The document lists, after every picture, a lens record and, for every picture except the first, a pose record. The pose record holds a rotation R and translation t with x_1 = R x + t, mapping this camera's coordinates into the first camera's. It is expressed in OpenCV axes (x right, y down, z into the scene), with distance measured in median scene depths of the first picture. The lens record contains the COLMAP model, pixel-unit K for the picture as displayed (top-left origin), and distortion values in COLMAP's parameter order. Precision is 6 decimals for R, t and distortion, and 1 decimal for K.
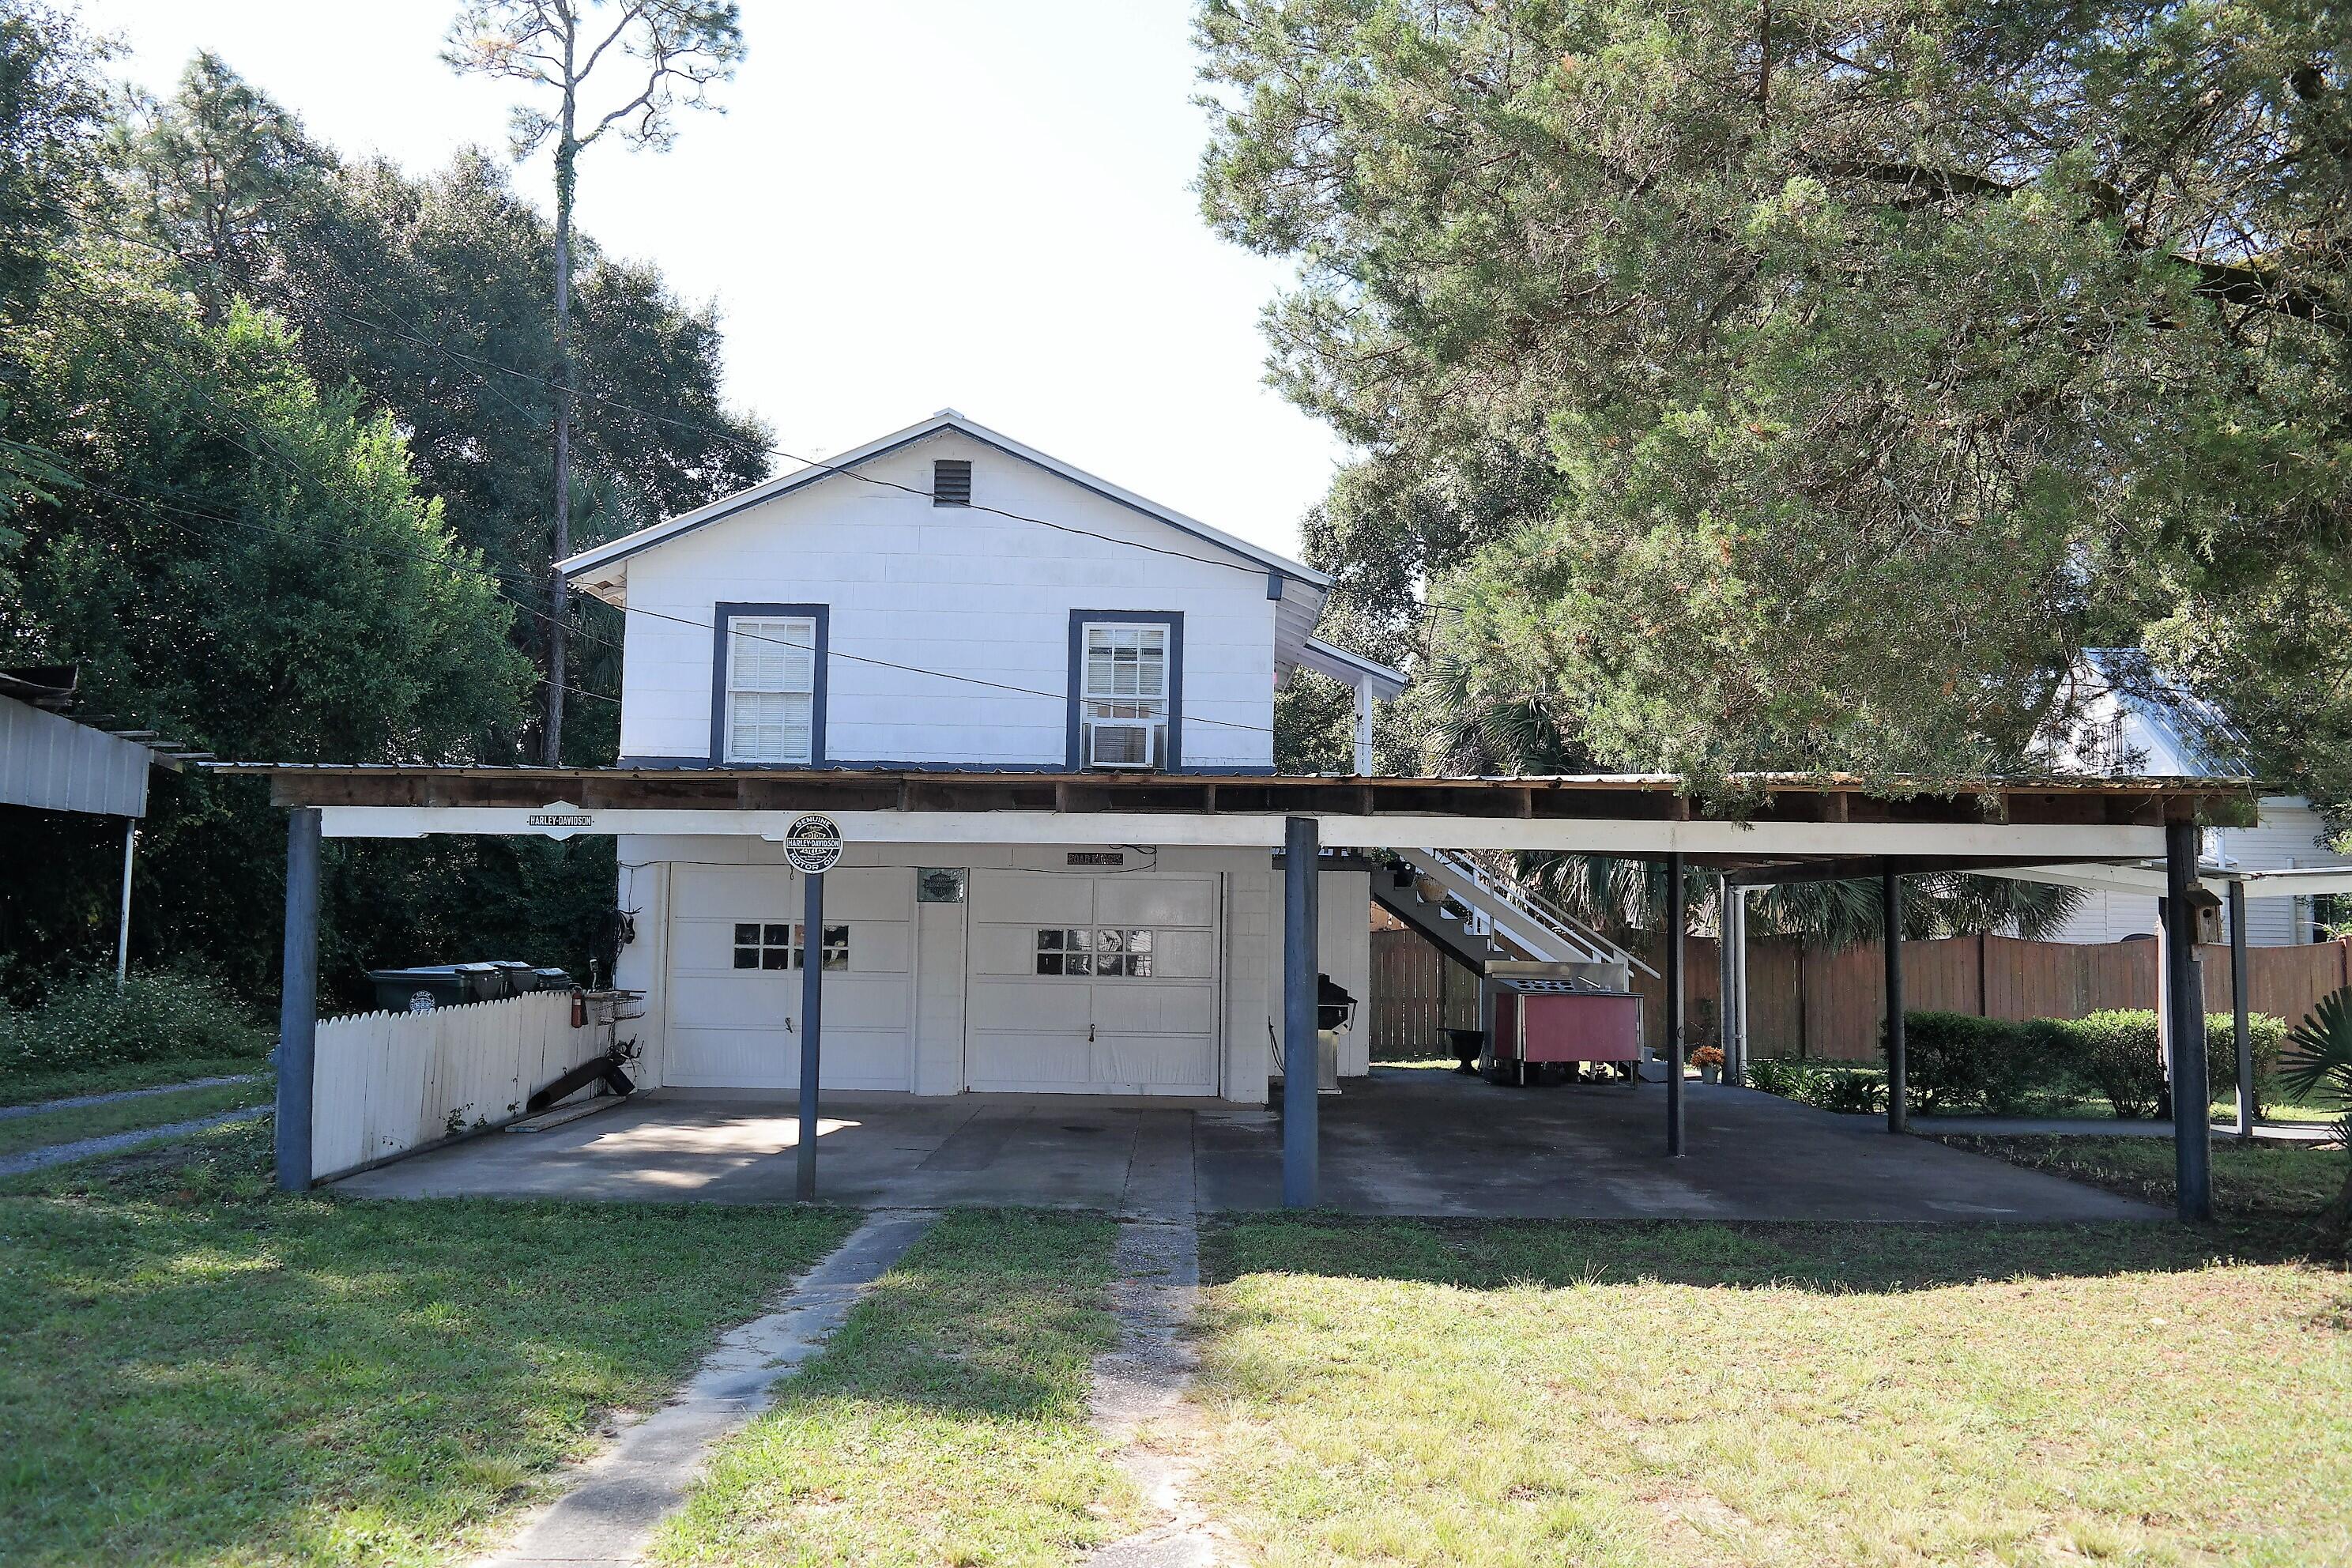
lens RADIAL K [[1891.0, 0, 1183.7], [0, 1891.0, 771.3], [0, 0, 1]] dist [-0.003640, 0.005999]
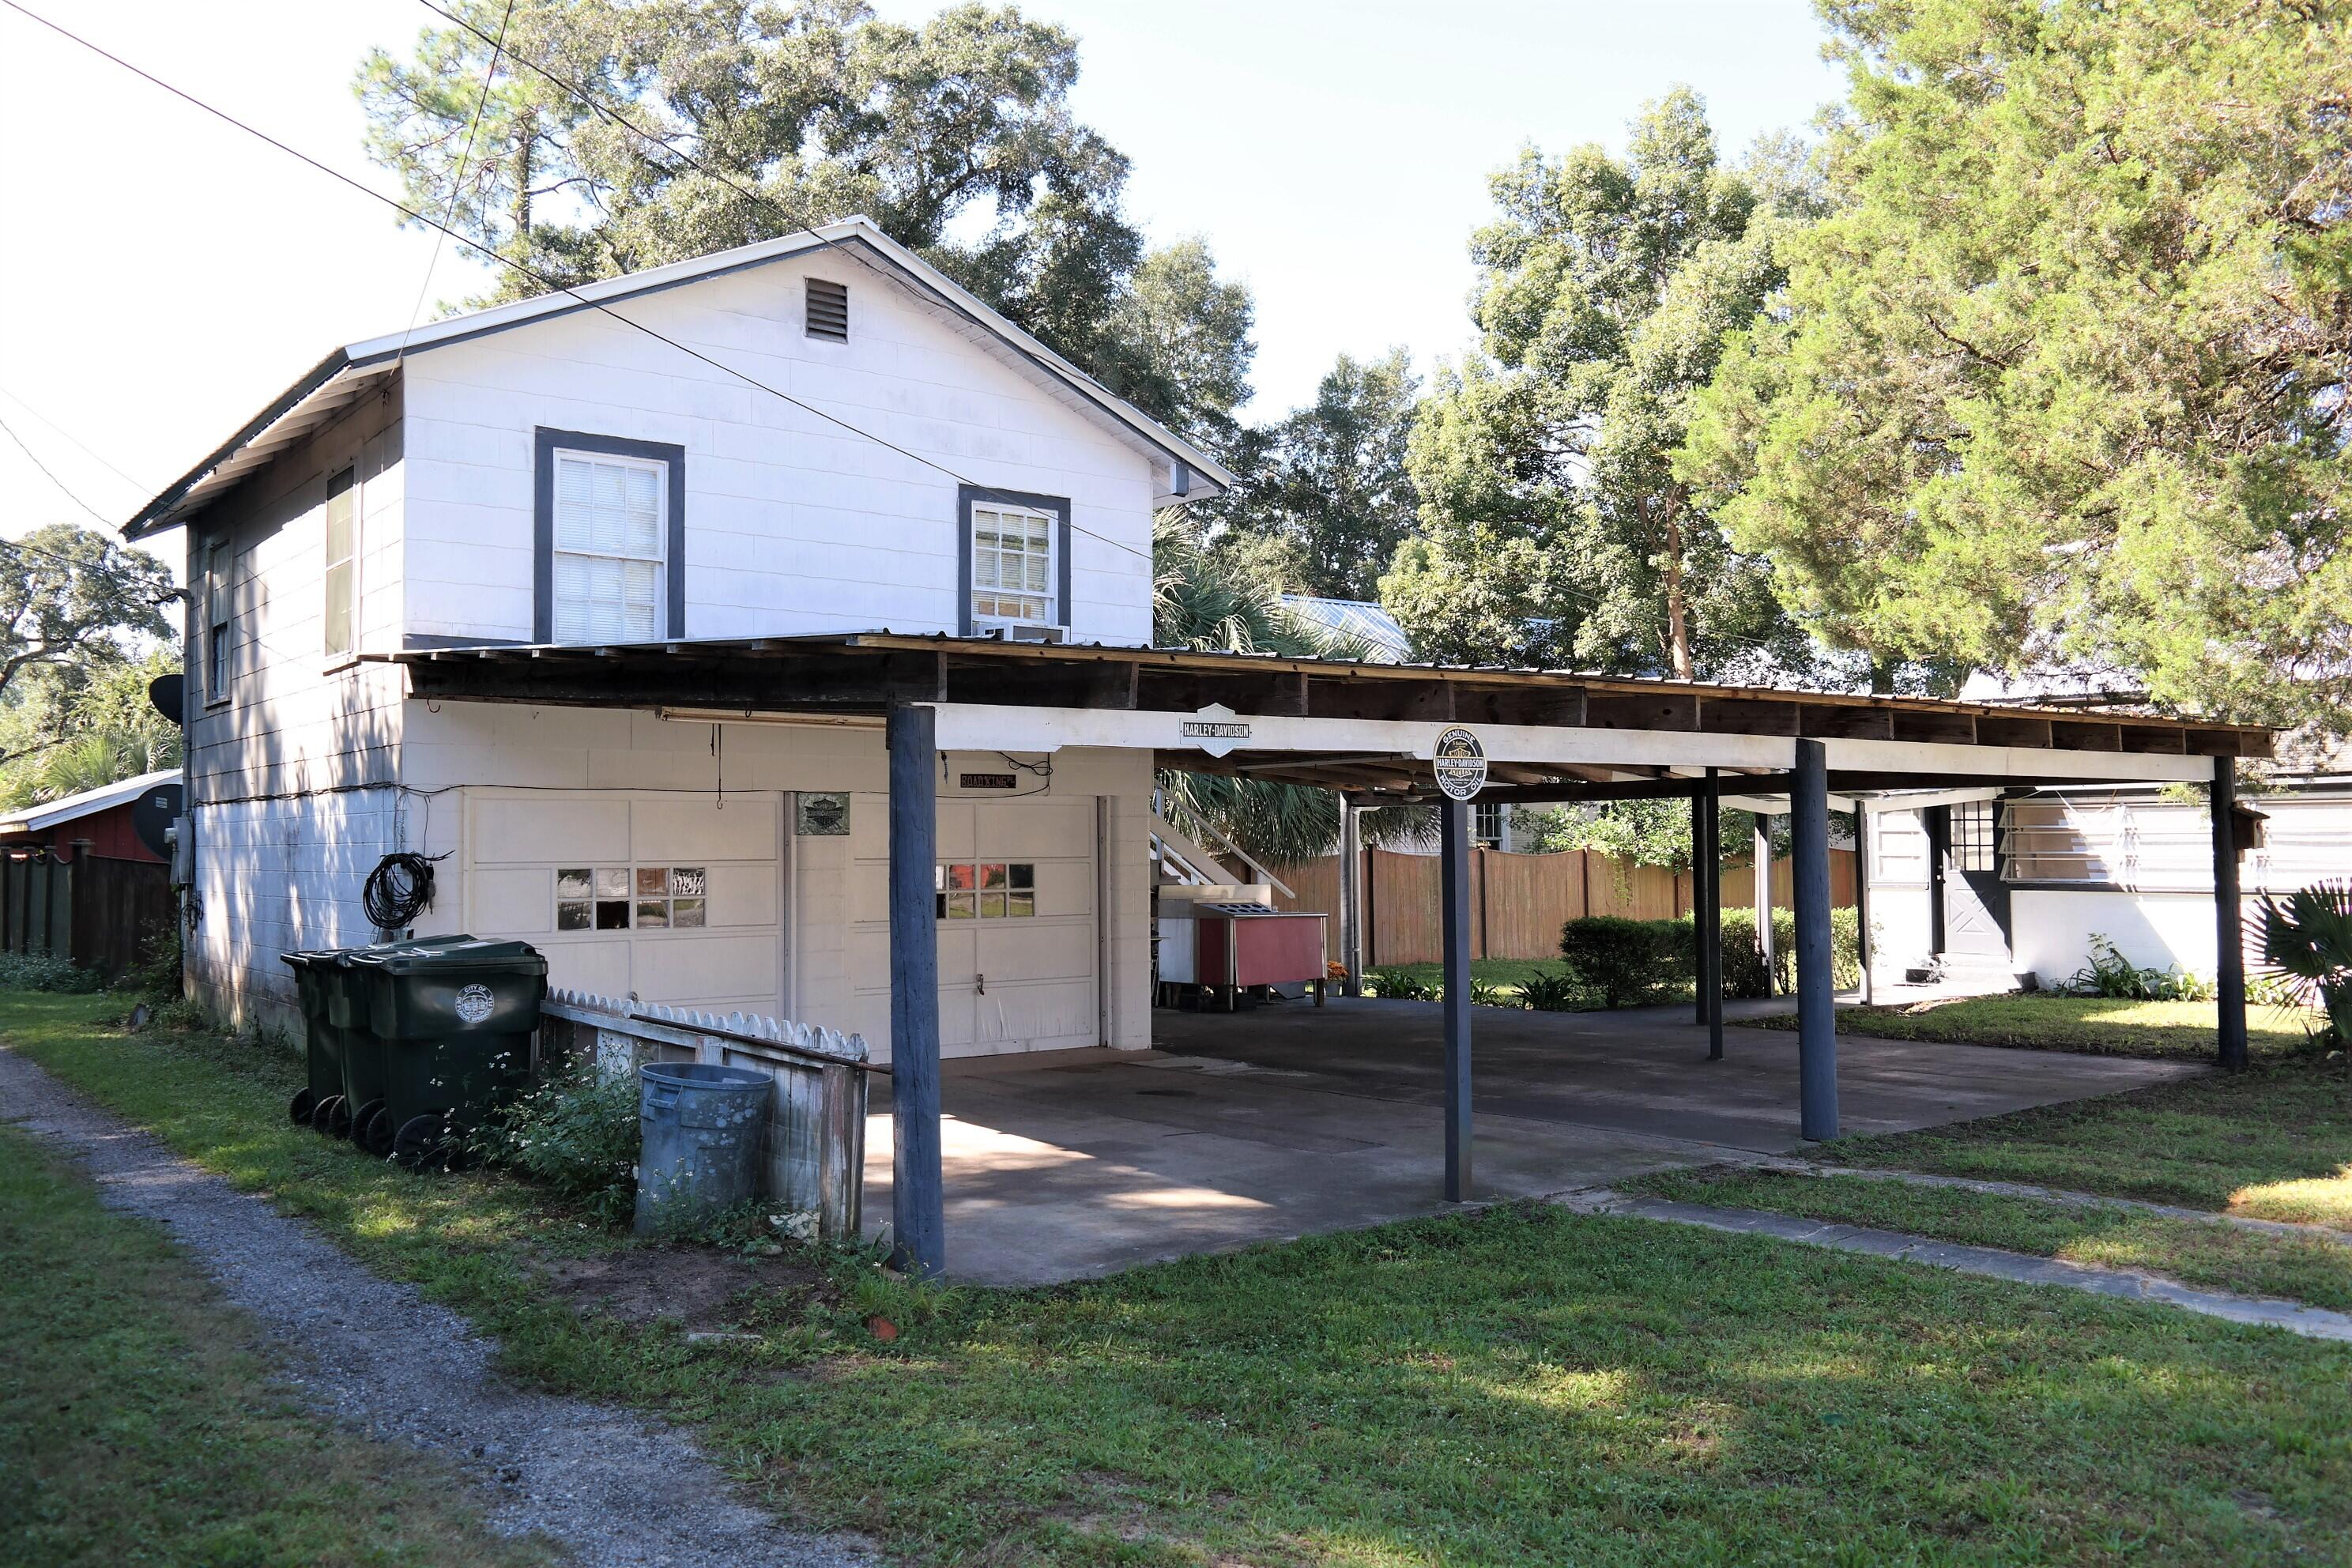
lens RADIAL K [[1891.0, 0, 1175.2], [0, 1891.0, 779.2], [0, 0, 1]] dist [-0.003640, 0.005999]
pose [[0.790243, 0.001306, 0.612792, -0.507066], [-0.029466, 0.998922, 0.035870, 0.012539], [-0.612085, -0.046402, 0.789429, 0.279327]]
